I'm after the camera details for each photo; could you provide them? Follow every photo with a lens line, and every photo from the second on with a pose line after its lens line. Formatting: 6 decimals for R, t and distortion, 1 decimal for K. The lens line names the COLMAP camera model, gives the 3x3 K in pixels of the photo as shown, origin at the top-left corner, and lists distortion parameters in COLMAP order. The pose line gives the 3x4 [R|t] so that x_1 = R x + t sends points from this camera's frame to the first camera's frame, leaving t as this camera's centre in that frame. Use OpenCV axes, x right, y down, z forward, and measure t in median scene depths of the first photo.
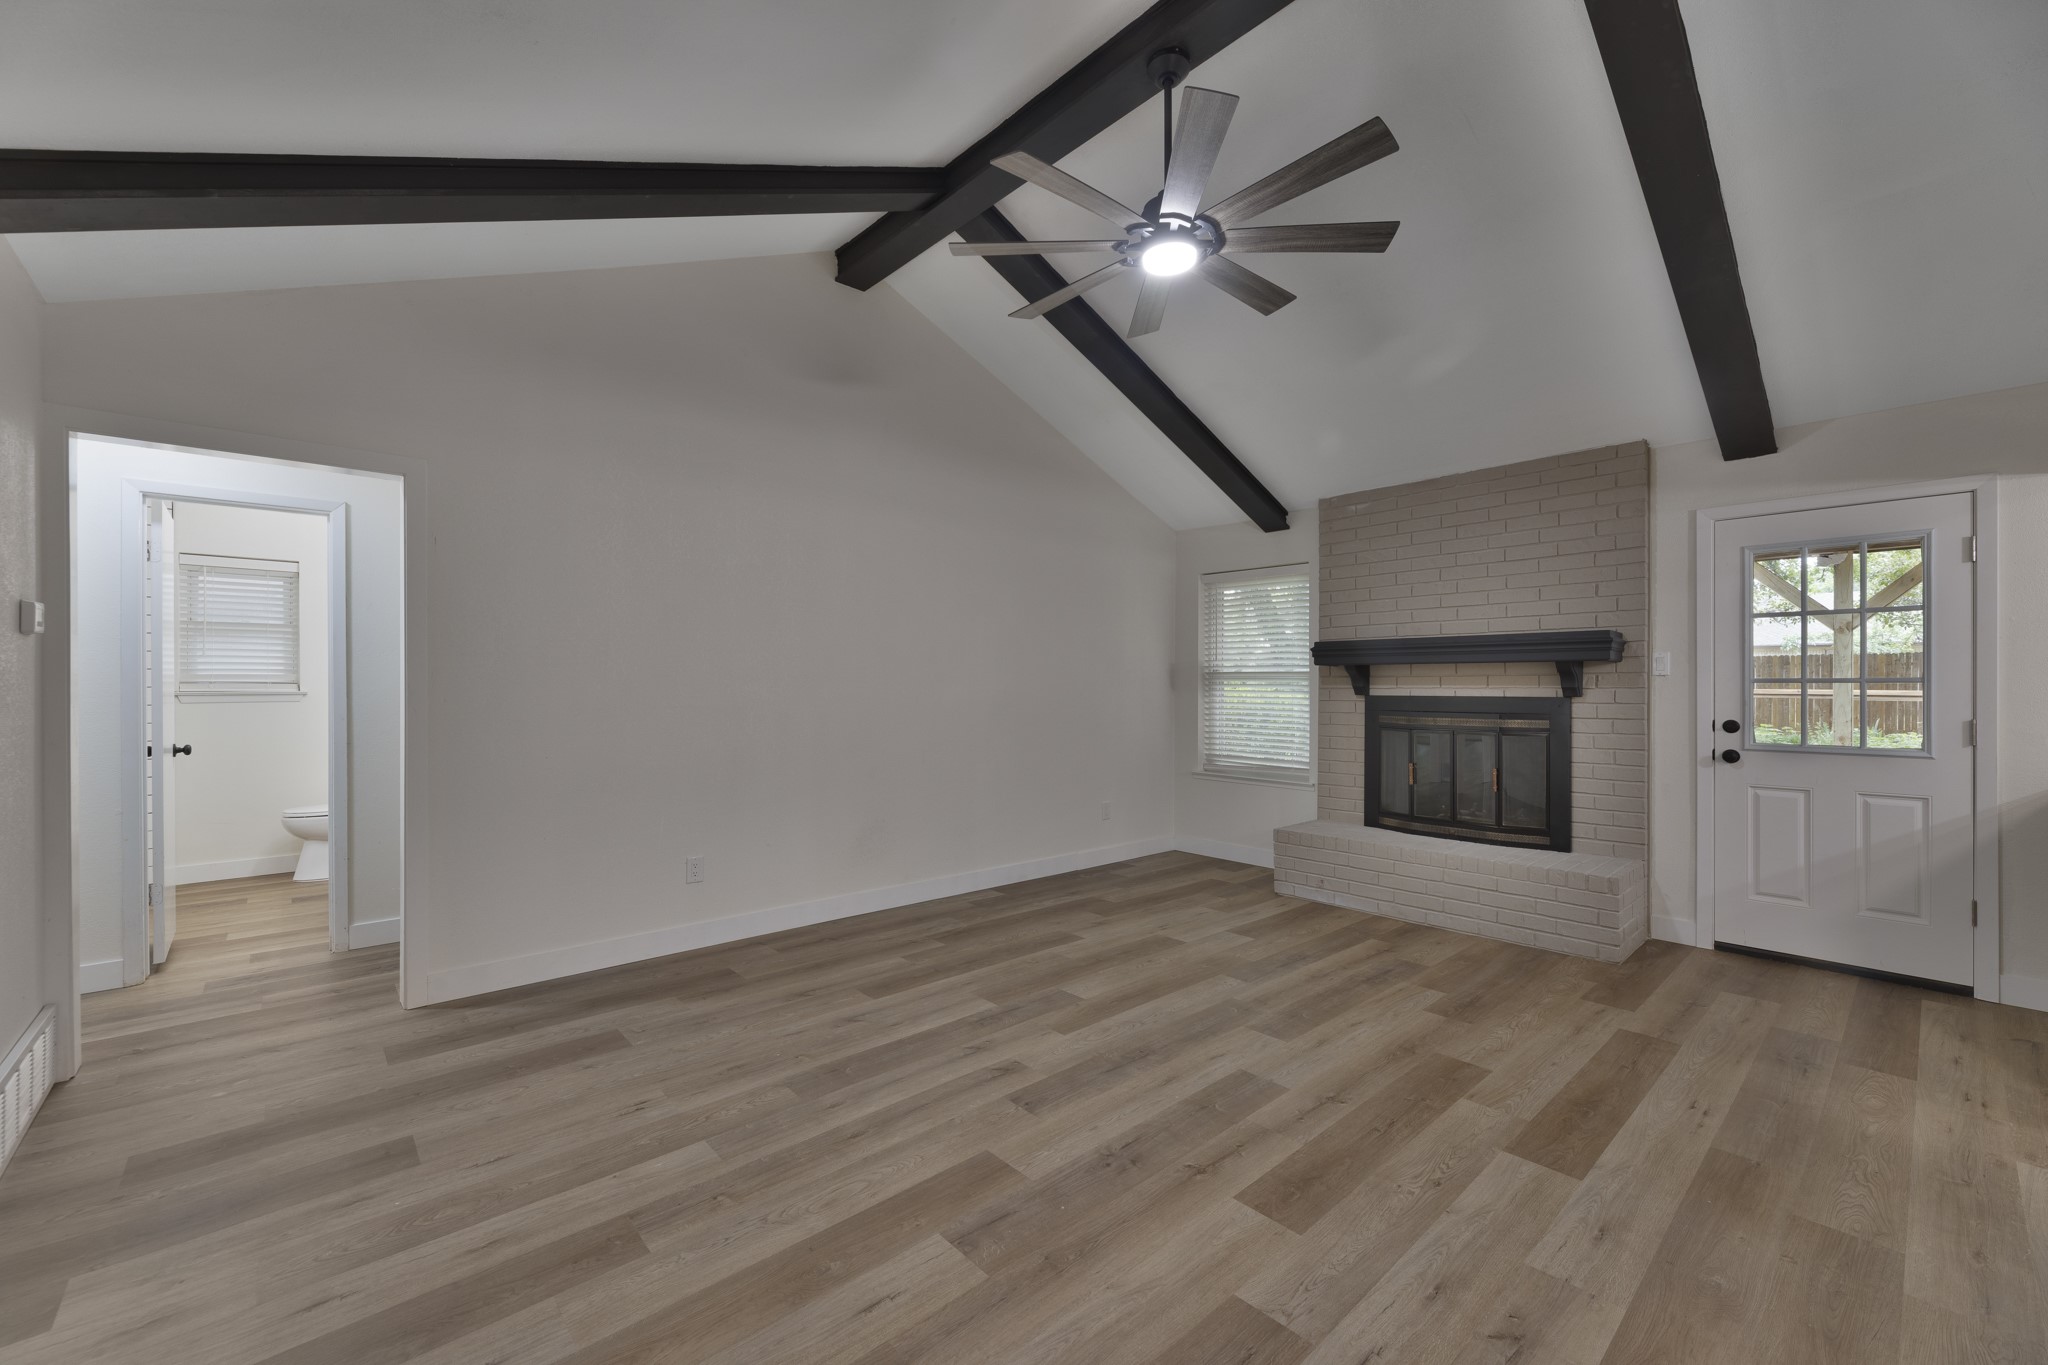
lens RADIAL K [[824.9, 0, 1016.4], [0, 824.9, 684.2], [0, 0, 1]] dist [-0.004309, 0.000093]
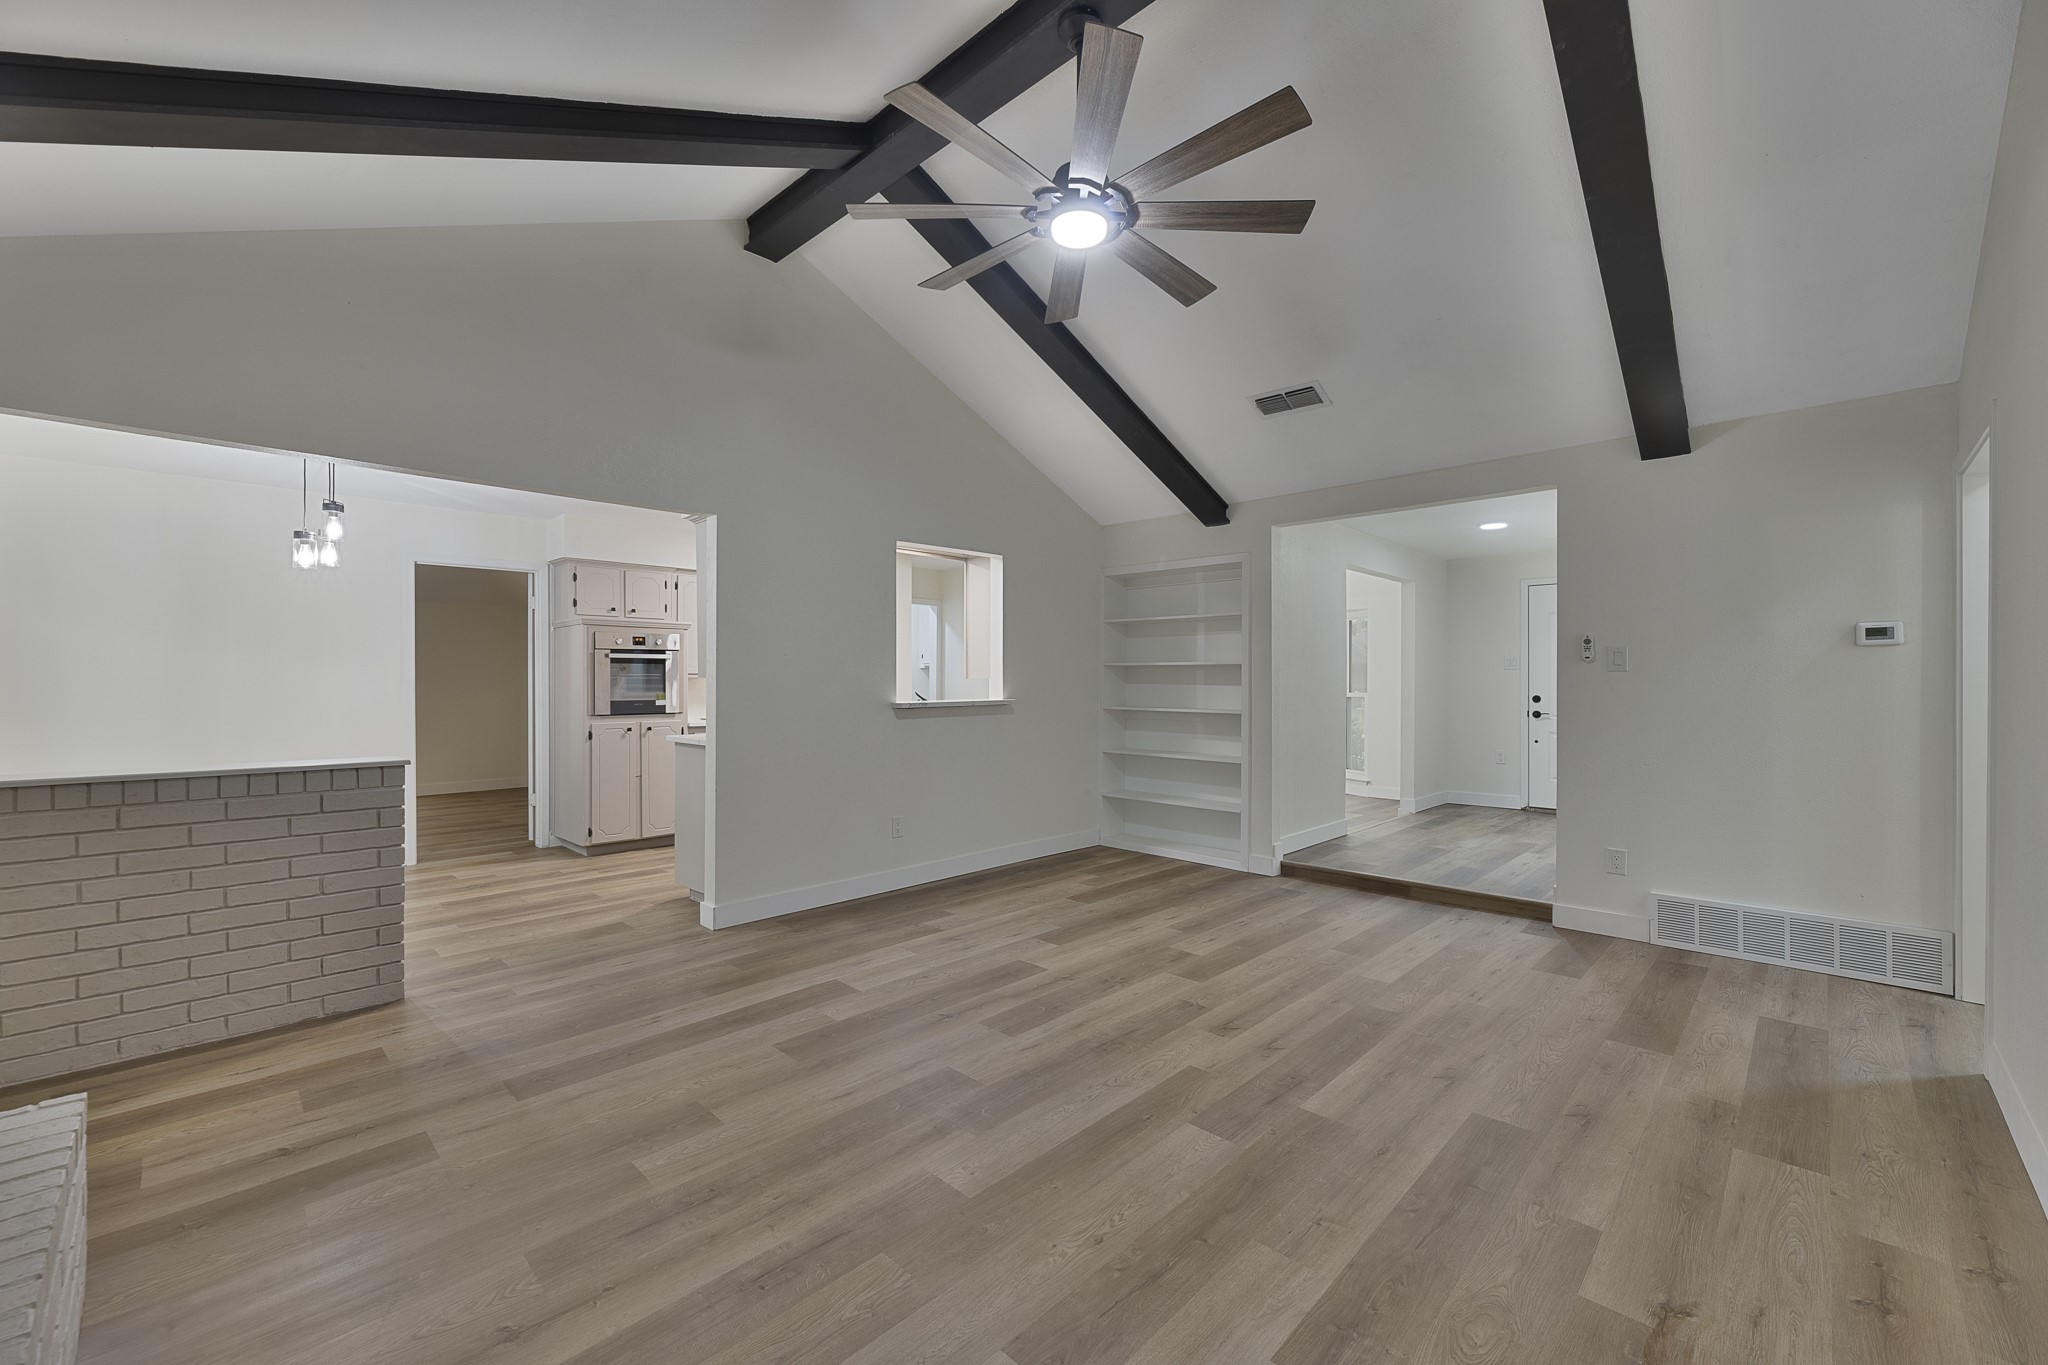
lens RADIAL K [[824.9, 0, 1003.6], [0, 824.9, 679.7], [0, 0, 1]] dist [-0.004309, 0.000093]
pose [[-0.998656, -0.004508, -0.051634, 0.268745], [-0.004386, 0.999987, -0.002468, 0.004654], [0.051645, -0.002239, -0.998663, 1.633415]]
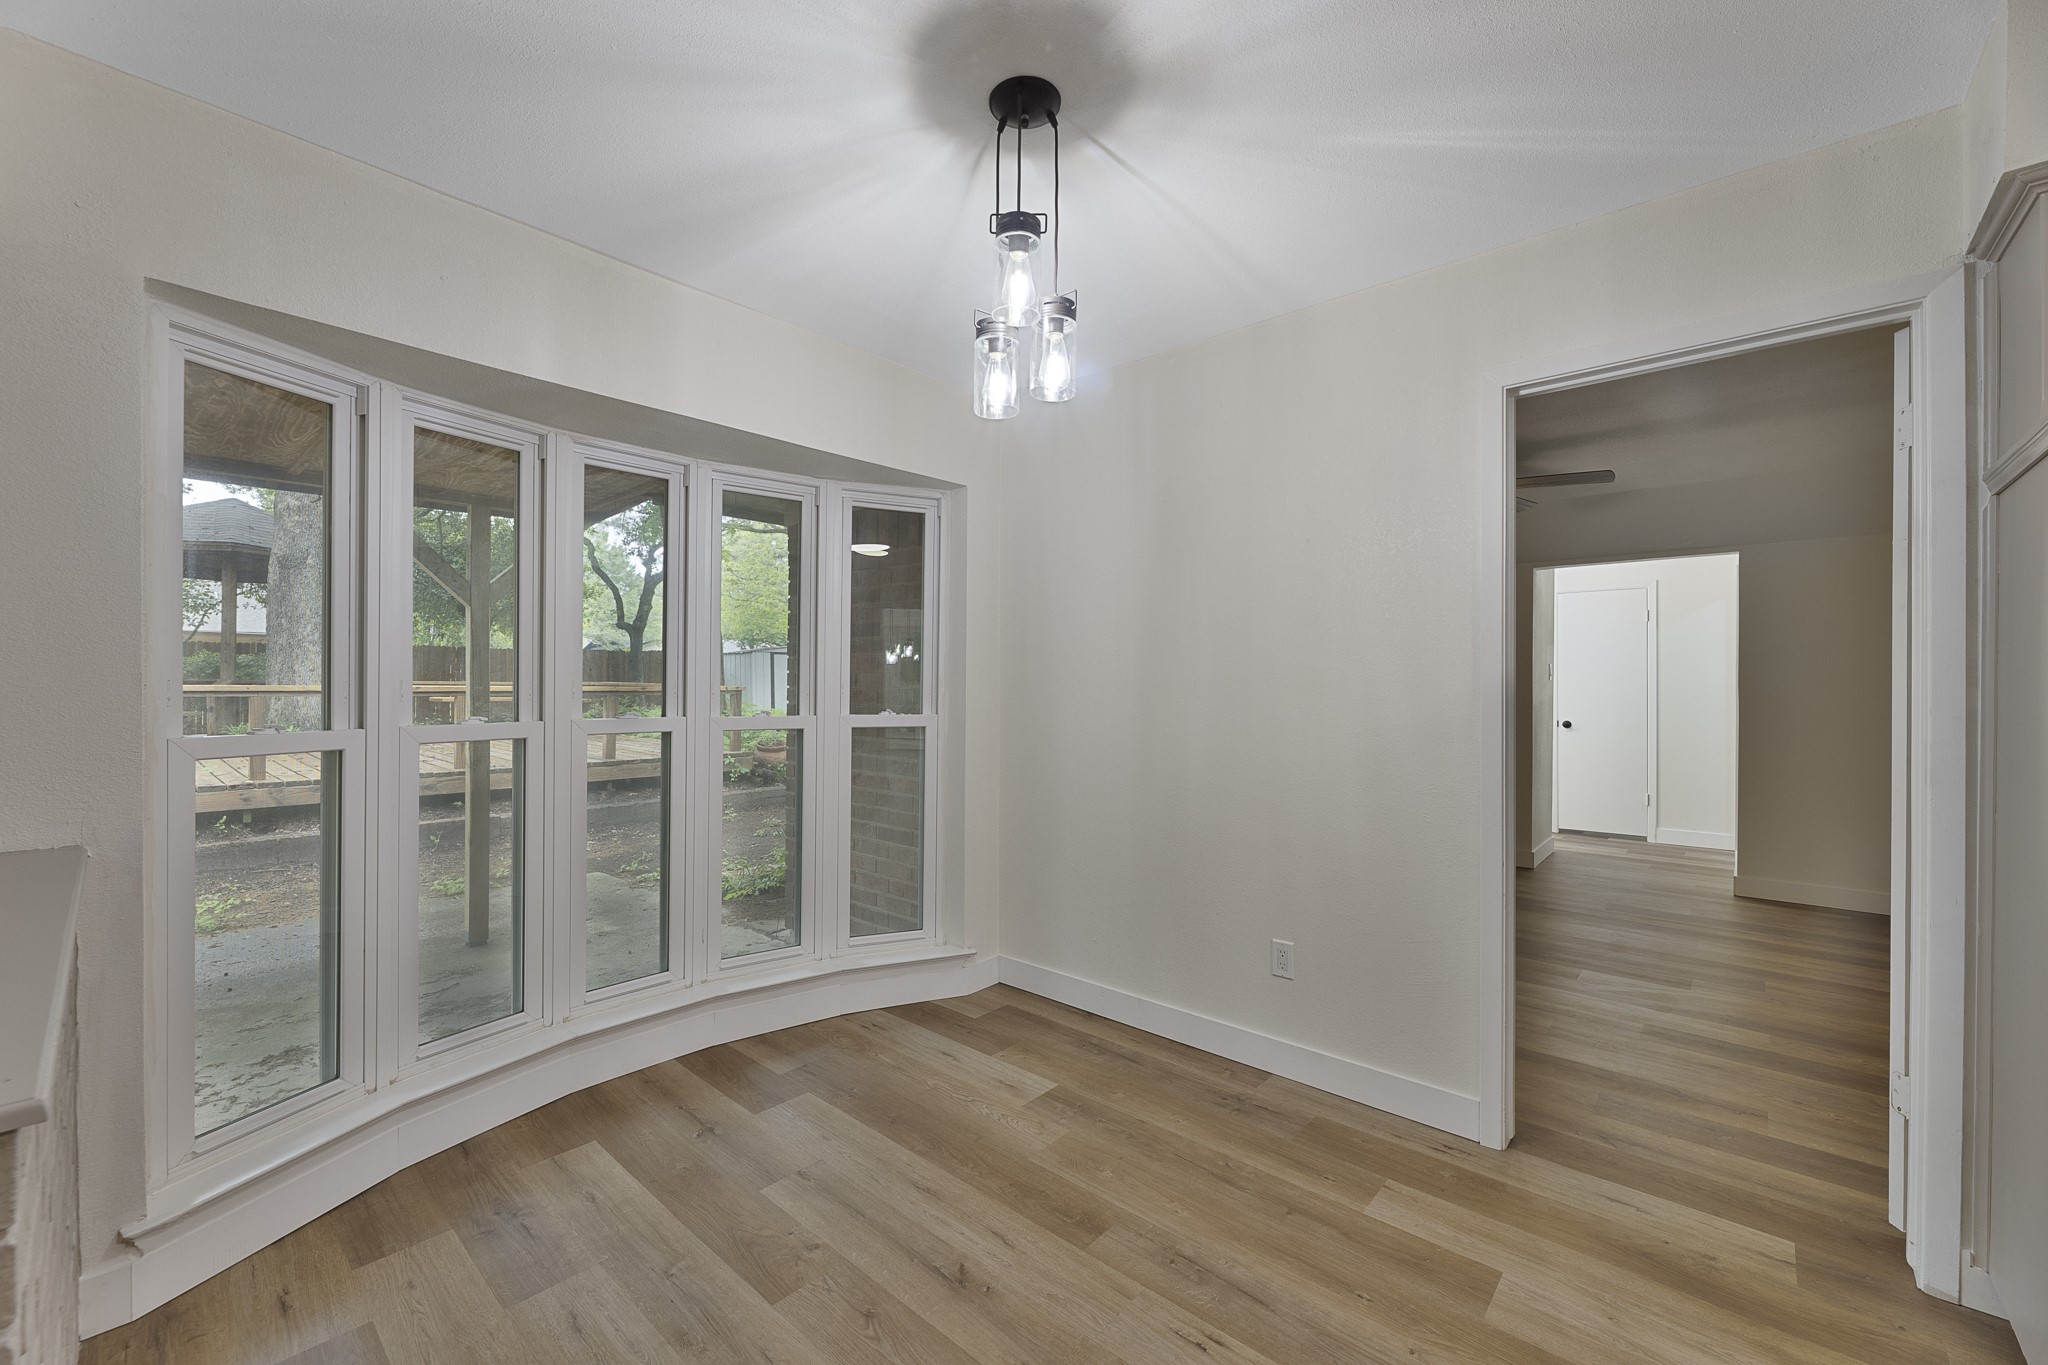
lens RADIAL K [[824.9, 0, 1009.9], [0, 824.9, 686.3], [0, 0, 1]] dist [-0.004309, 0.000093]
pose [[-0.106971, -0.005395, 0.994247, 0.752373], [-0.006026, 0.999970, 0.004778, 0.005206], [-0.994244, -0.005480, -0.107001, 0.384641]]
